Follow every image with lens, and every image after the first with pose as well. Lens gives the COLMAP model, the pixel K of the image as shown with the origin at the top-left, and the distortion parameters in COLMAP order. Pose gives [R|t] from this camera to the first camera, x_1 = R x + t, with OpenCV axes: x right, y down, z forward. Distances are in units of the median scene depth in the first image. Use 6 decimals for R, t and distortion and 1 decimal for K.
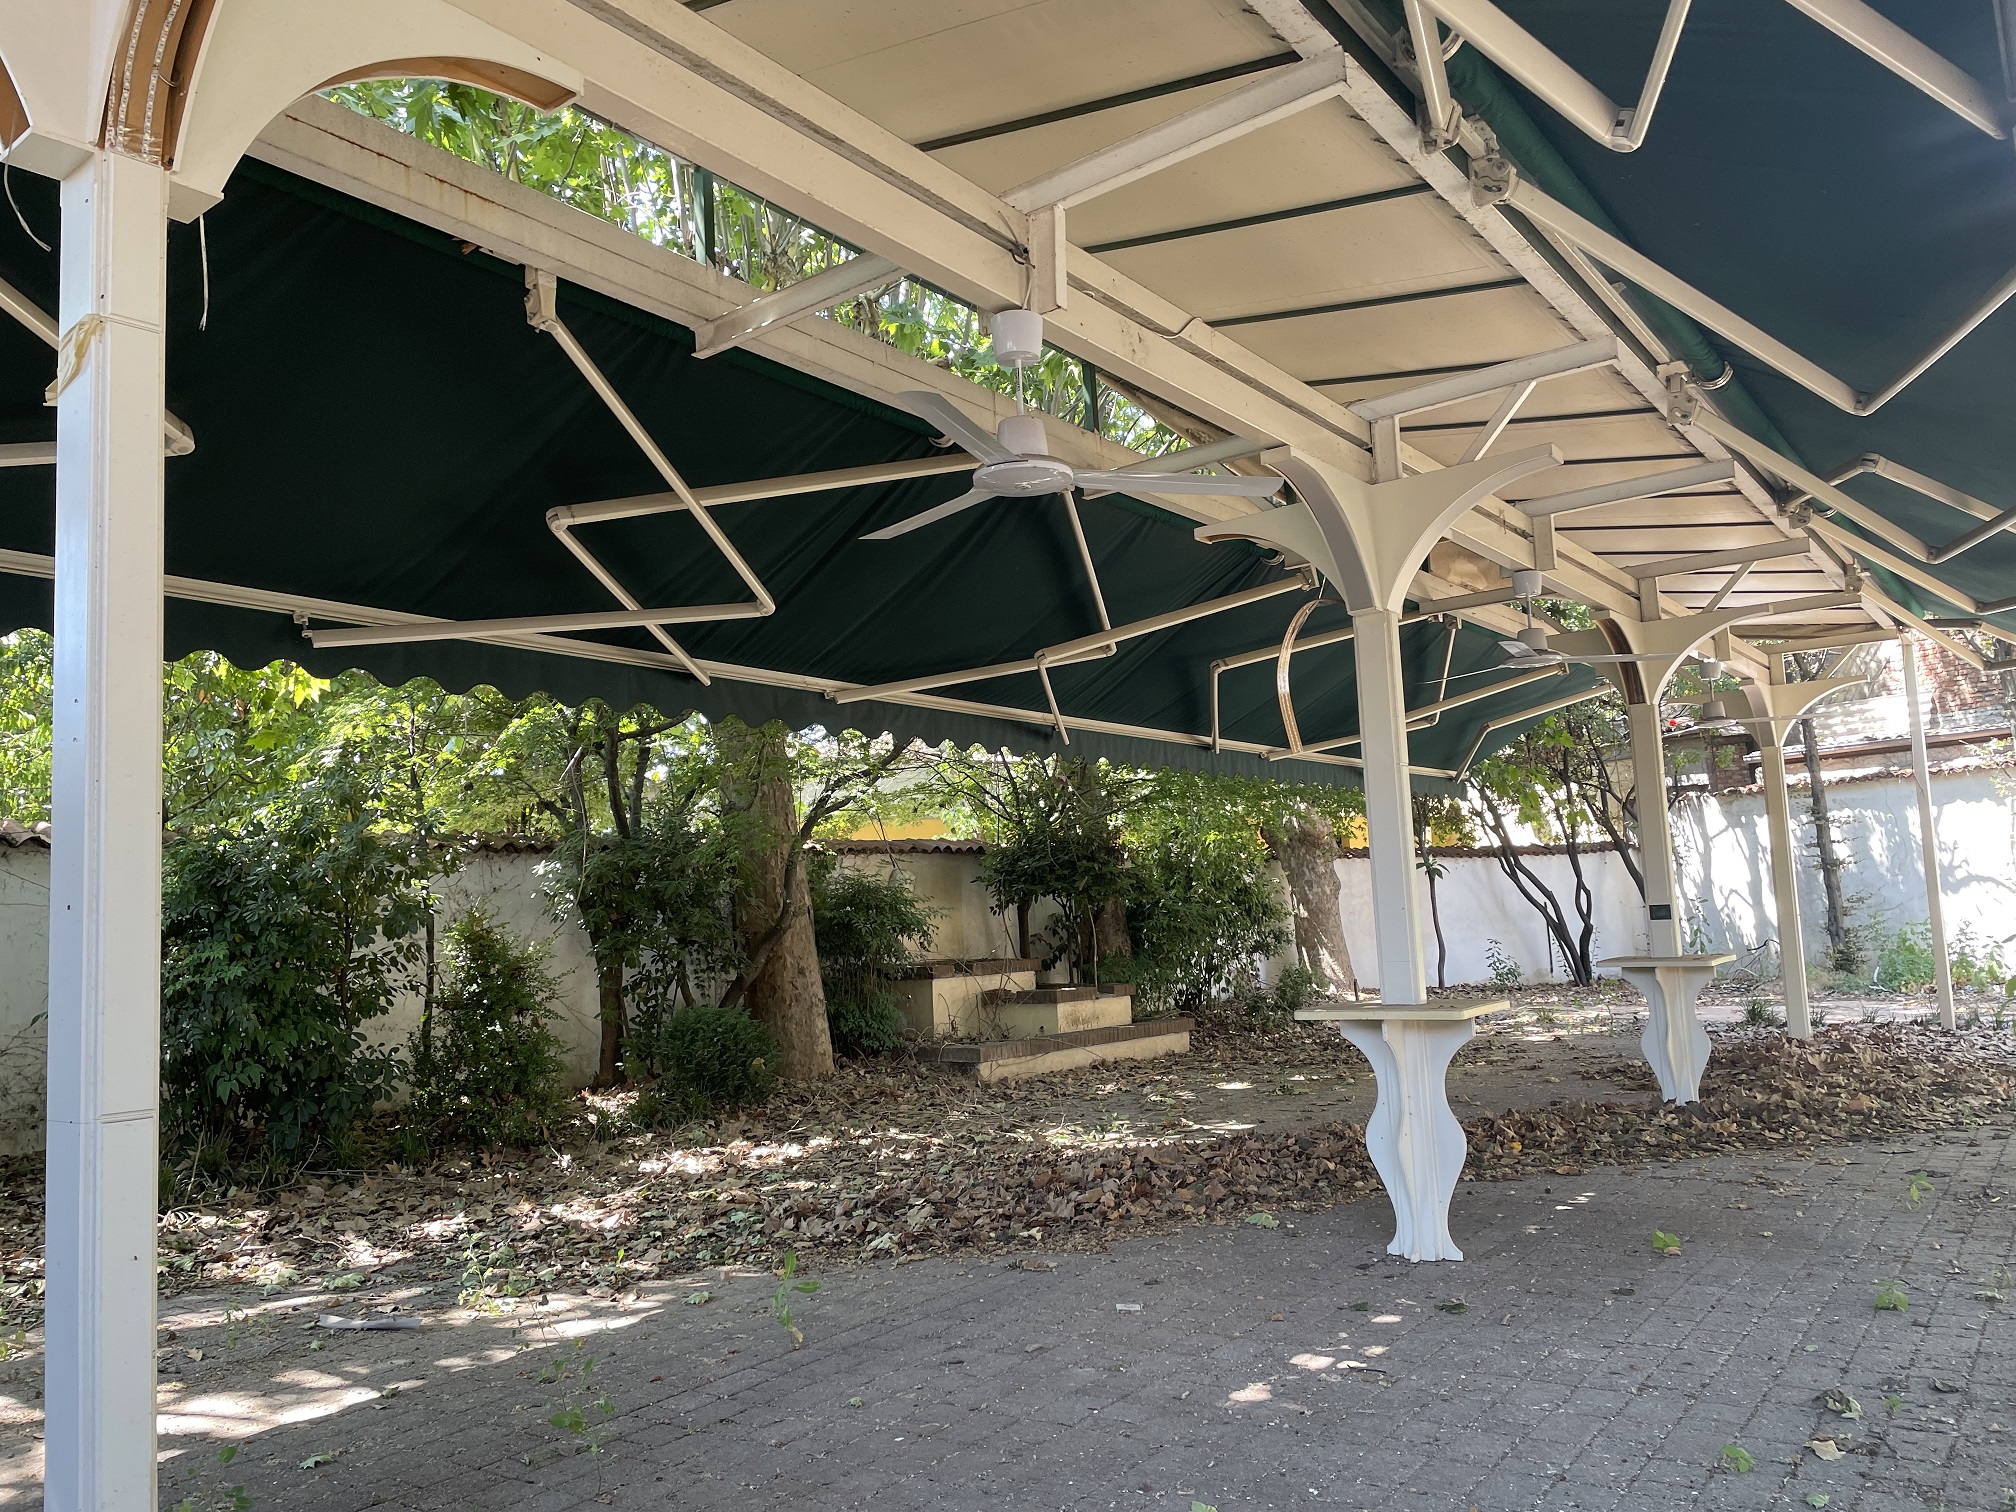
lens RADIAL K [[1542.8, 0, 983.9], [0, 1542.8, 760.7], [0, 0, 1]] dist [0.007567, -0.003303]
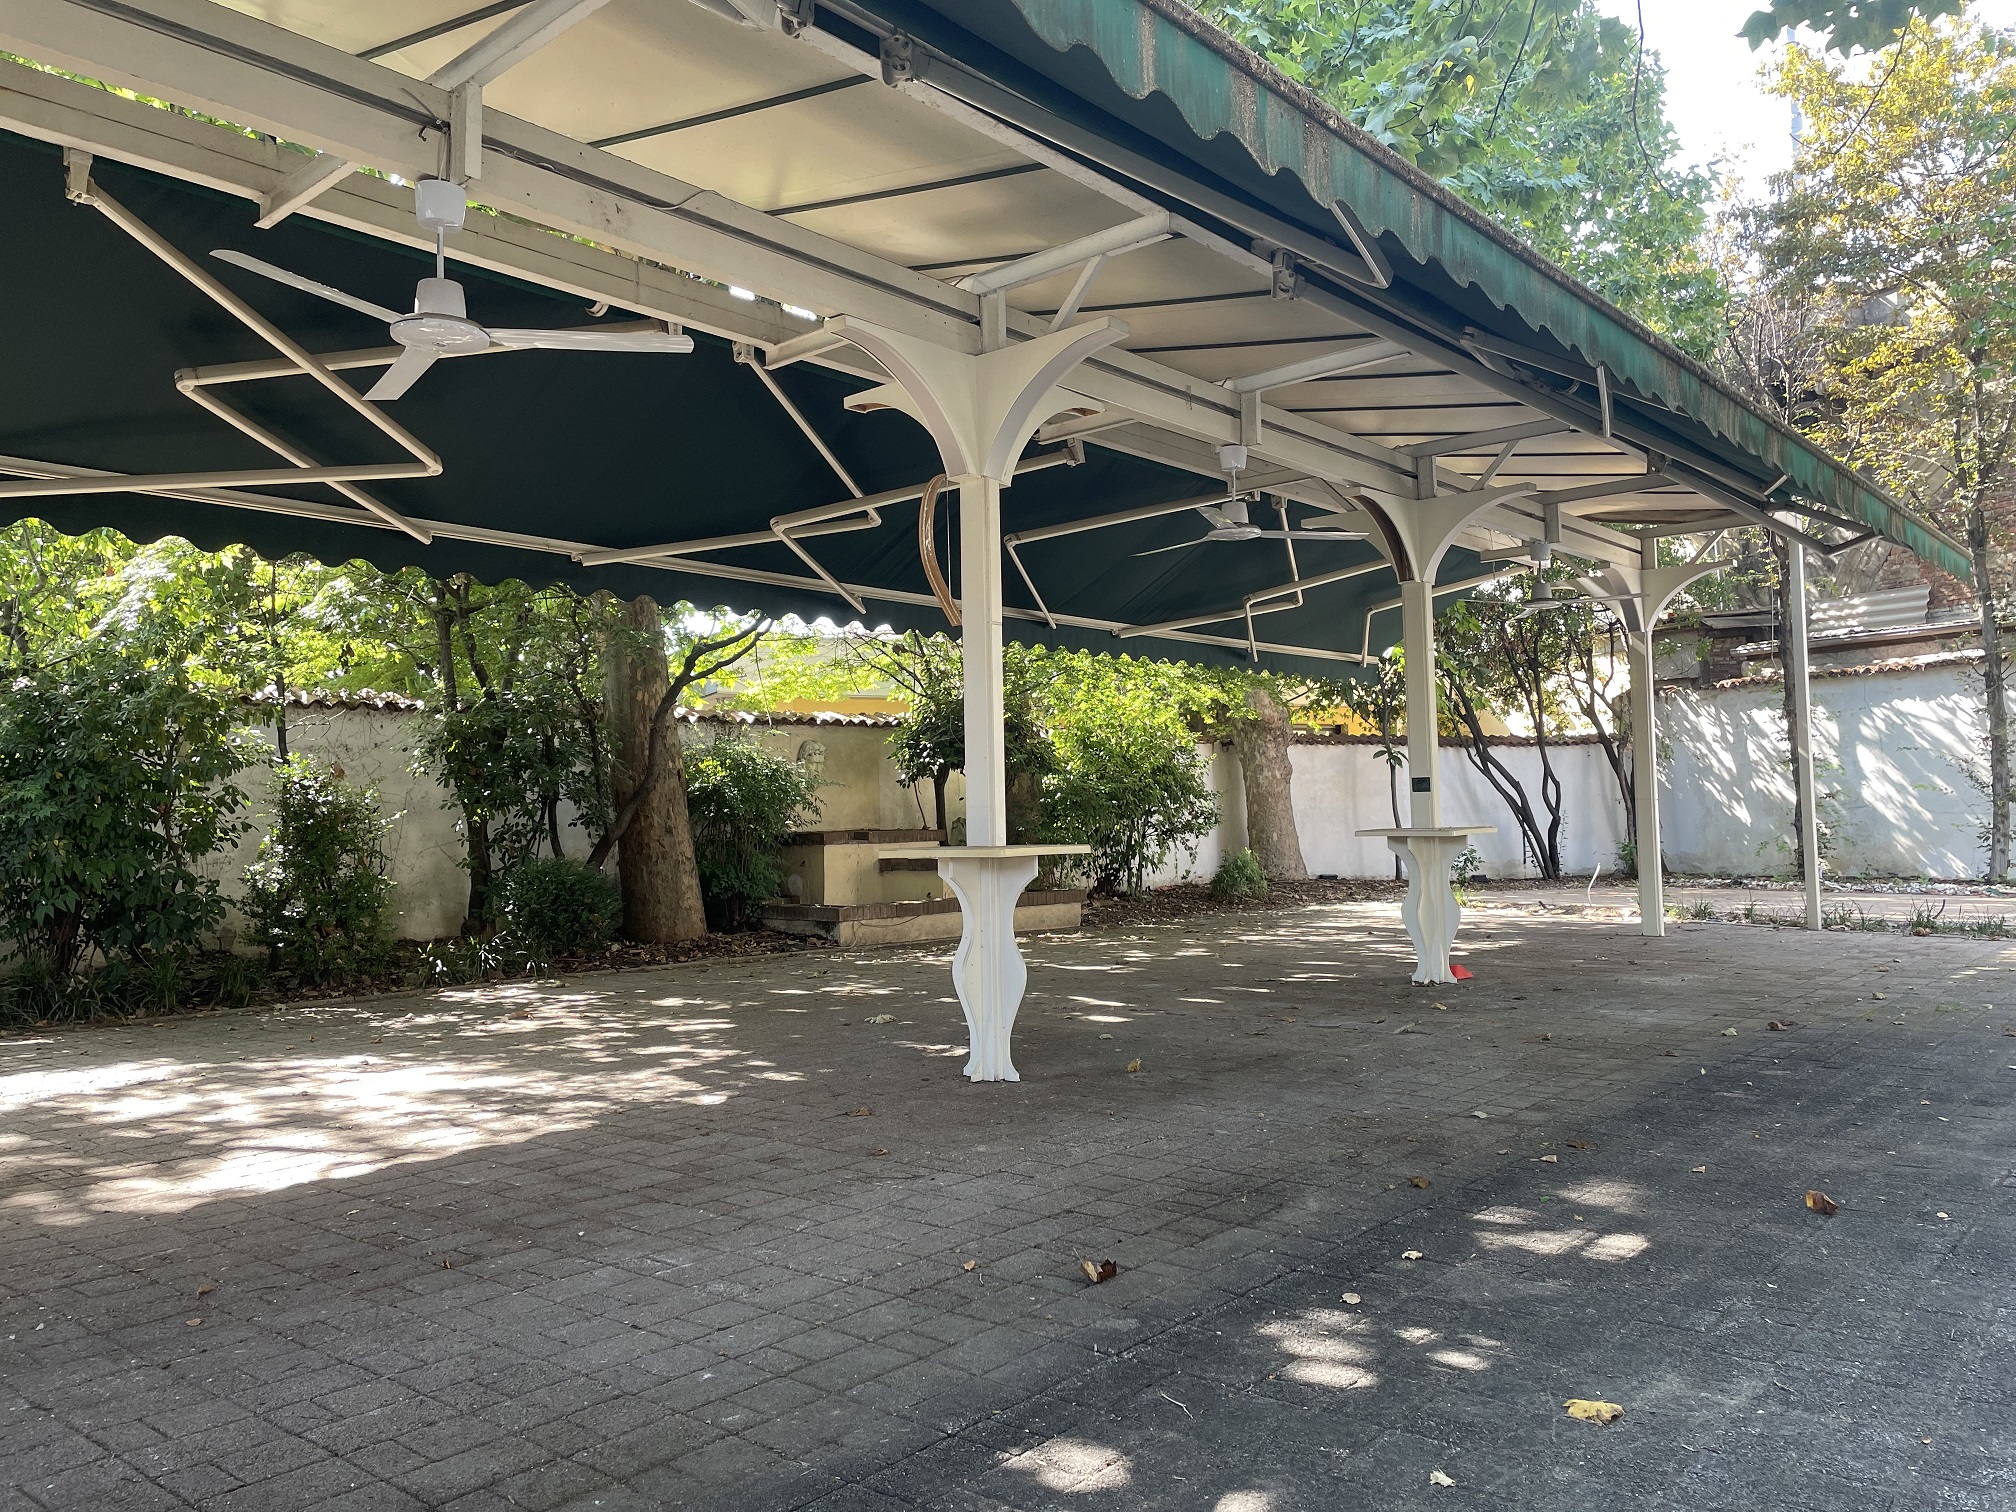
lens RADIAL K [[1542.8, 0, 983.9], [0, 1542.8, 760.7], [0, 0, 1]] dist [0.007567, -0.003303]
pose [[0.998507, 0.020988, -0.050430, 0.149167], [-0.017315, 0.997240, 0.072196, 0.009619], [0.051806, -0.071215, 0.996115, -0.032237]]
